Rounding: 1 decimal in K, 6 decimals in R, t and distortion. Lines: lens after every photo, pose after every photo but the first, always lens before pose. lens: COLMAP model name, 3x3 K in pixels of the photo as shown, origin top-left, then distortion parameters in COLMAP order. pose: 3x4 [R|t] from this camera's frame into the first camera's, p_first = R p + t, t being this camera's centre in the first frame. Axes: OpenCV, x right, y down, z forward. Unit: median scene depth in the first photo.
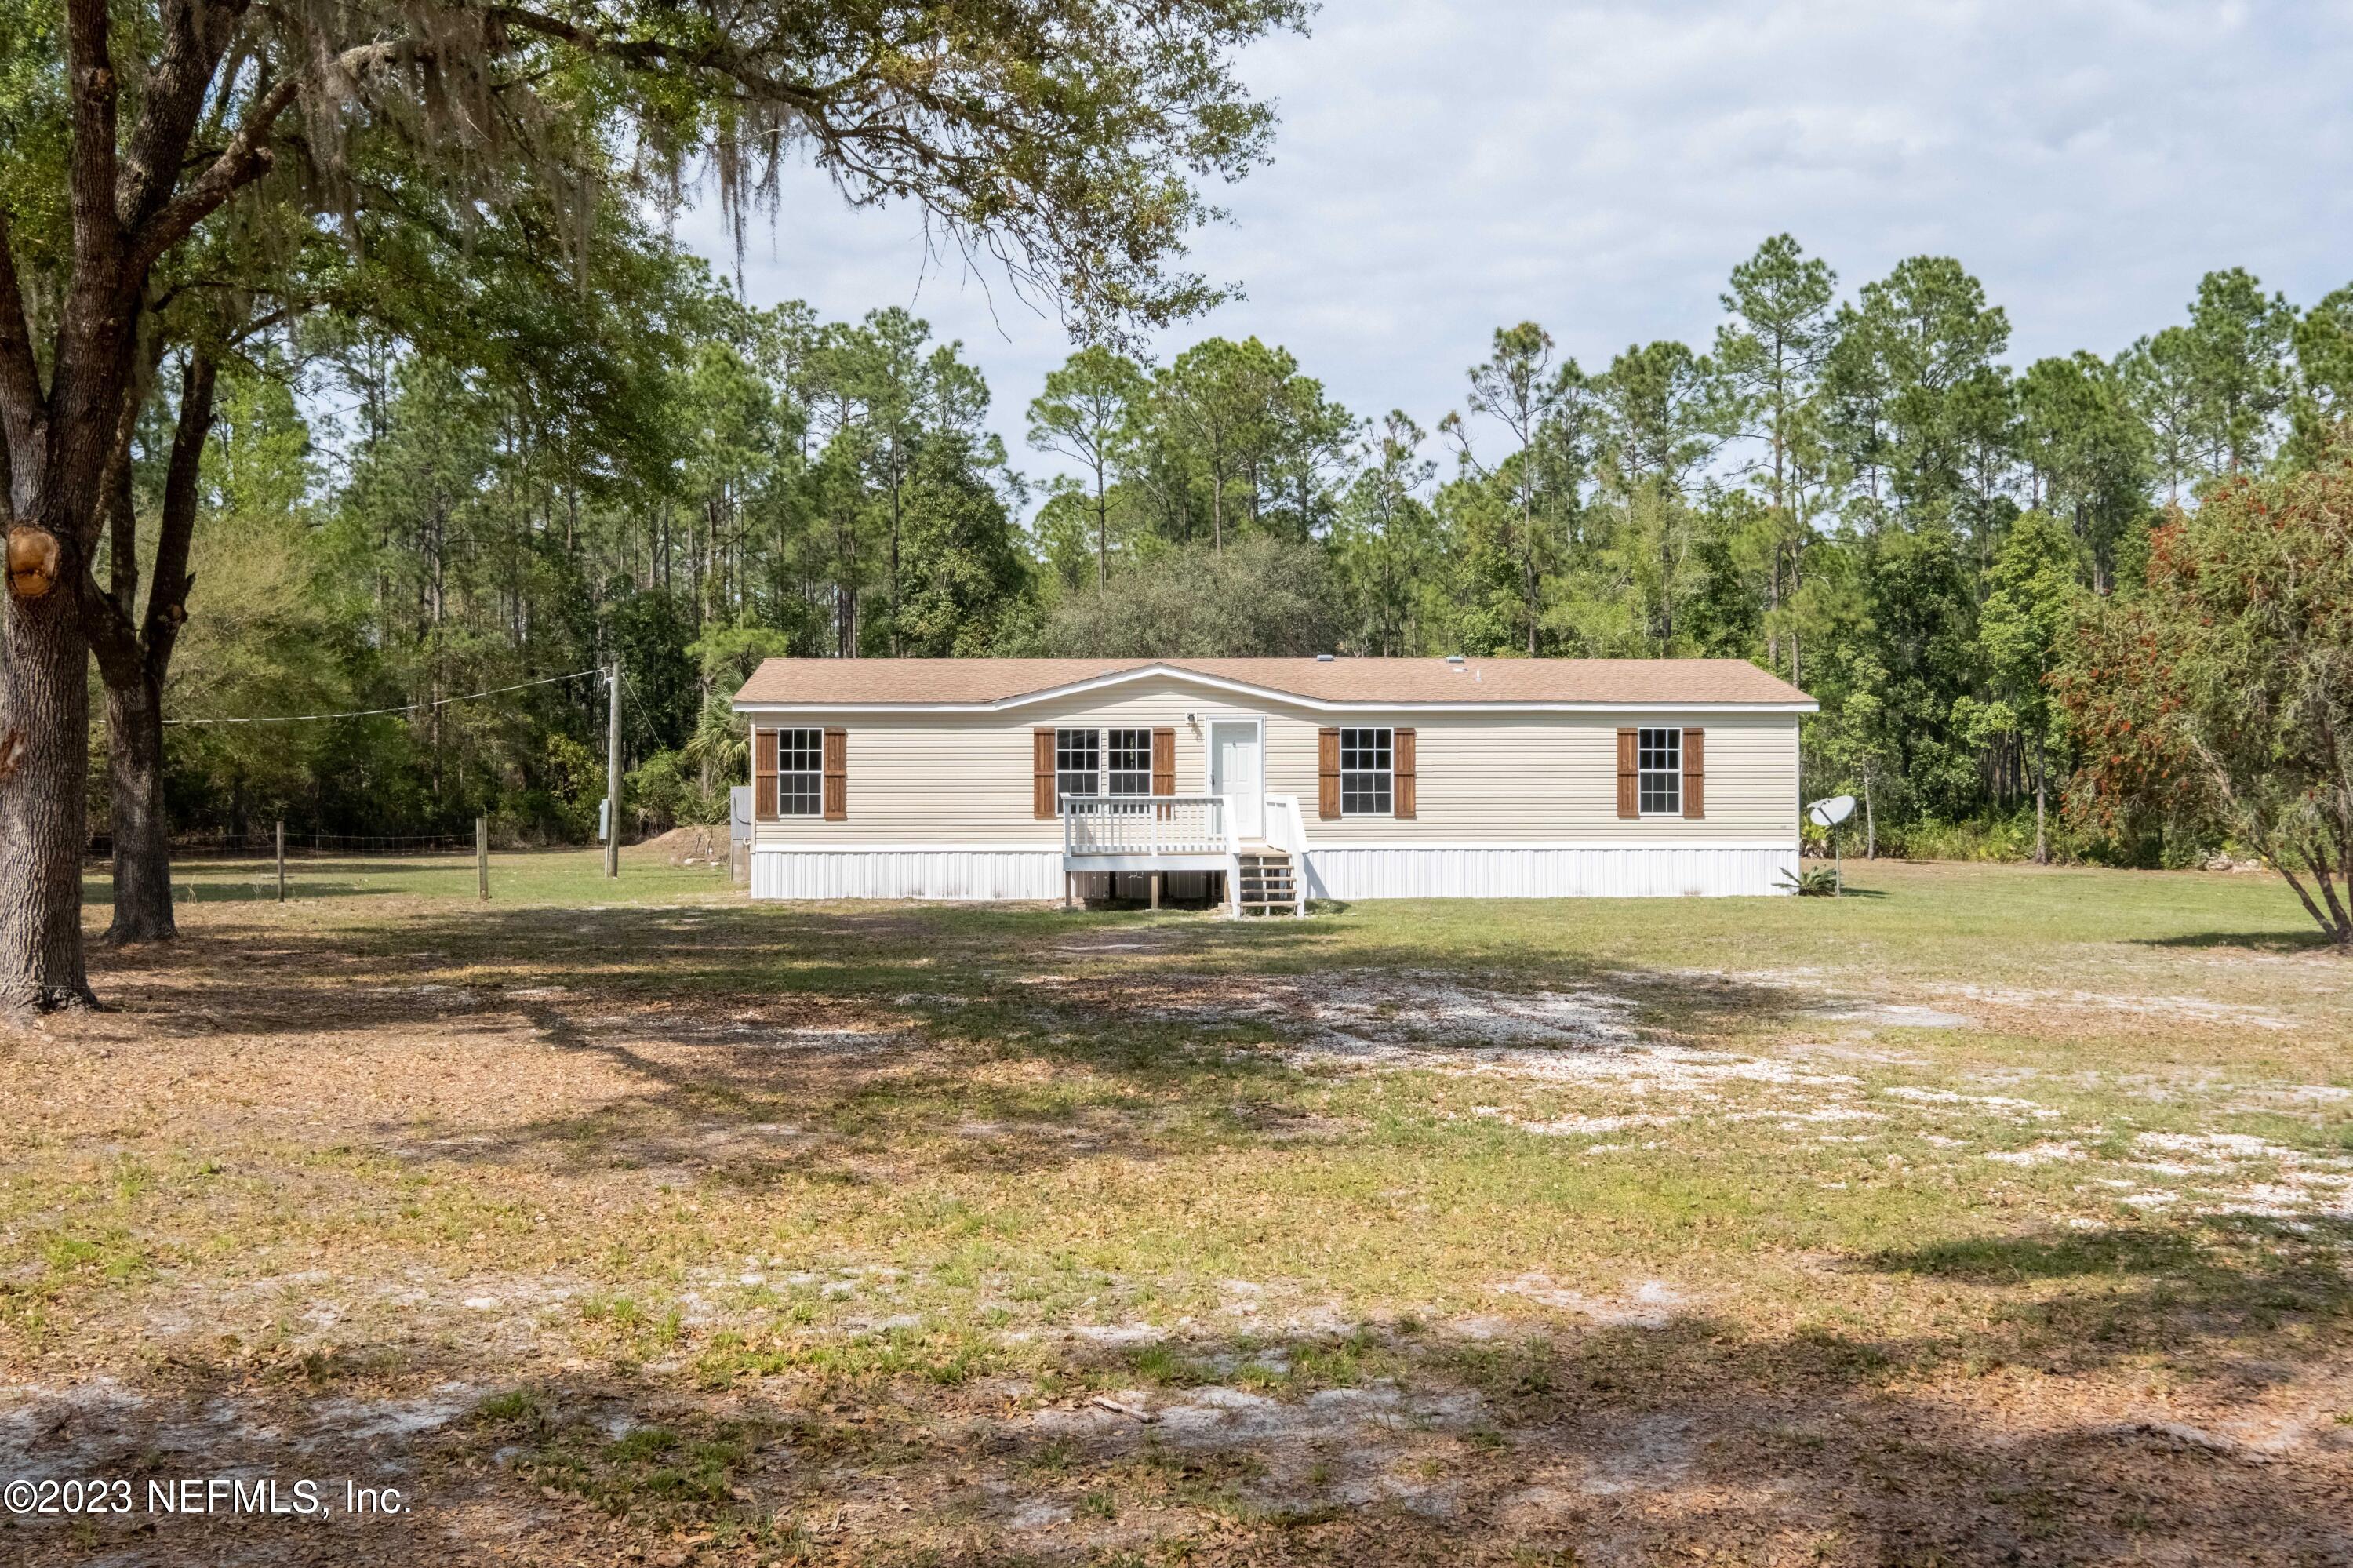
lens RADIAL K [[2403.8, 0, 1176.5], [0, 2403.8, 784.0], [0, 0, 1]] dist [0.000880, -0.003192]
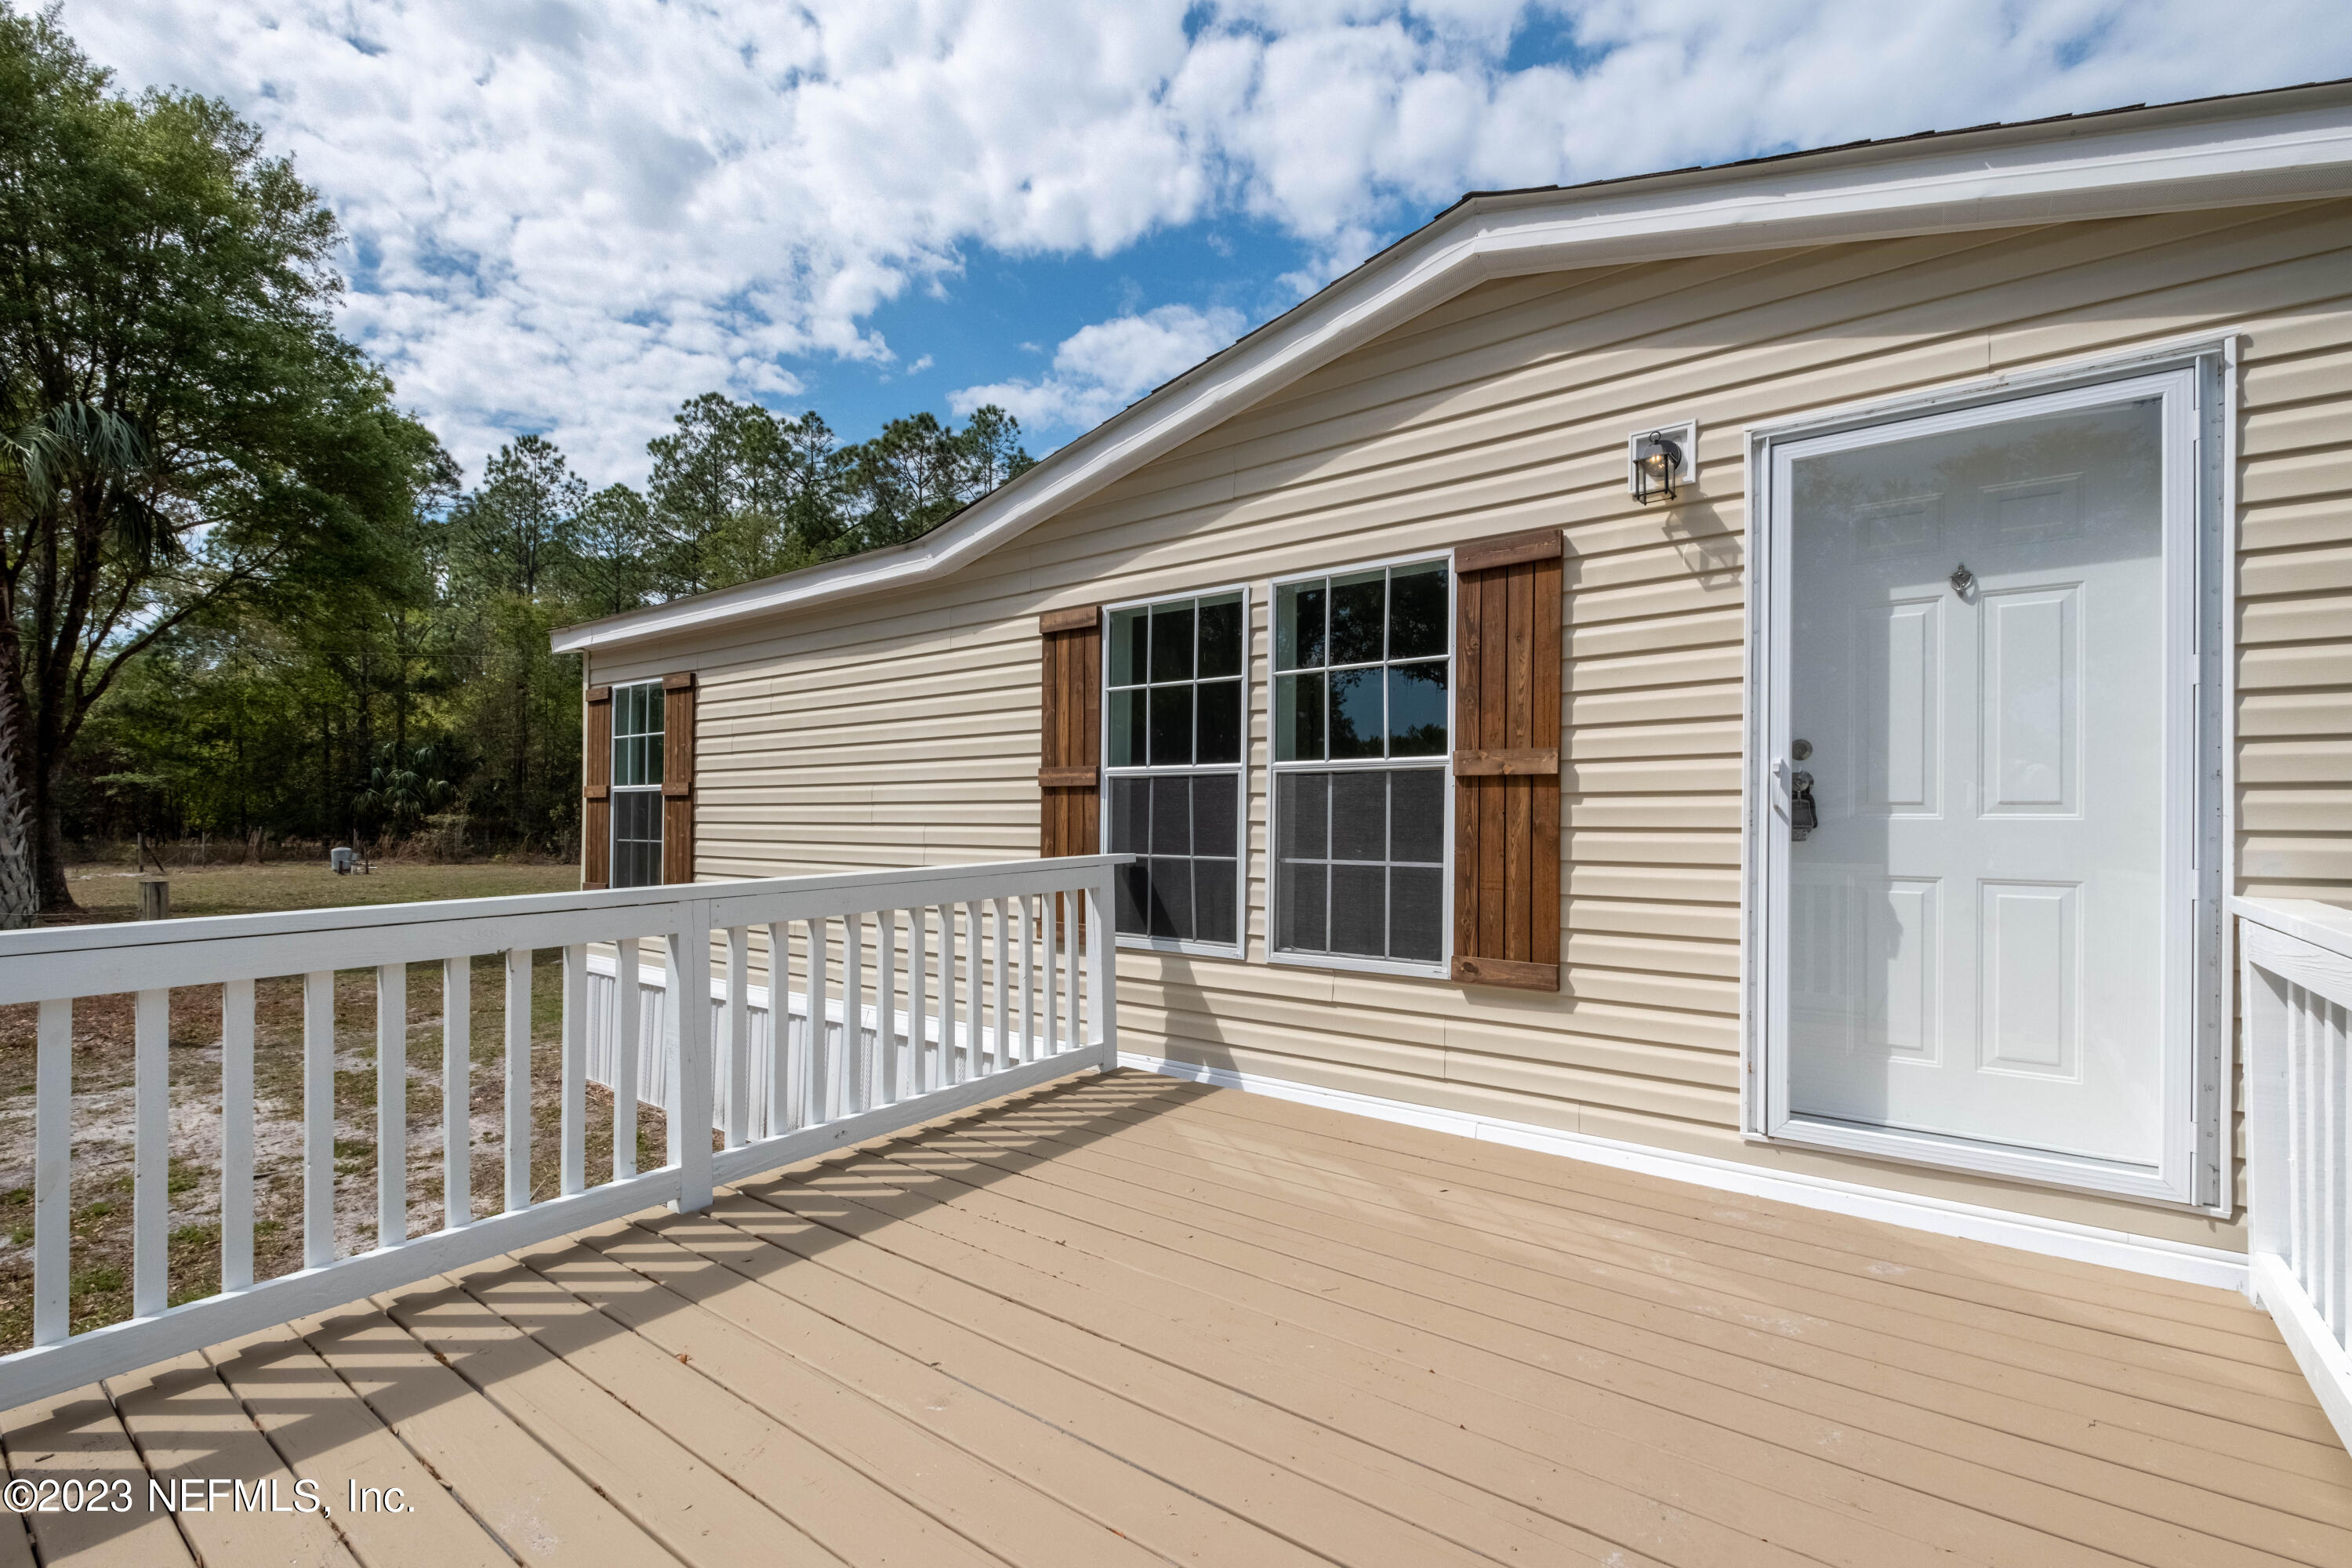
lens RADIAL K [[1004.7, 0, 1181.2], [0, 1004.7, 791.3], [0, 0, 1]] dist [0.001173, -0.010665]
pose [[0.774683, -0.008203, -0.632297, 0.041744], [0.007698, 0.999964, -0.003541, -0.004110], [0.632303, -0.002125, 0.774718, 1.493650]]
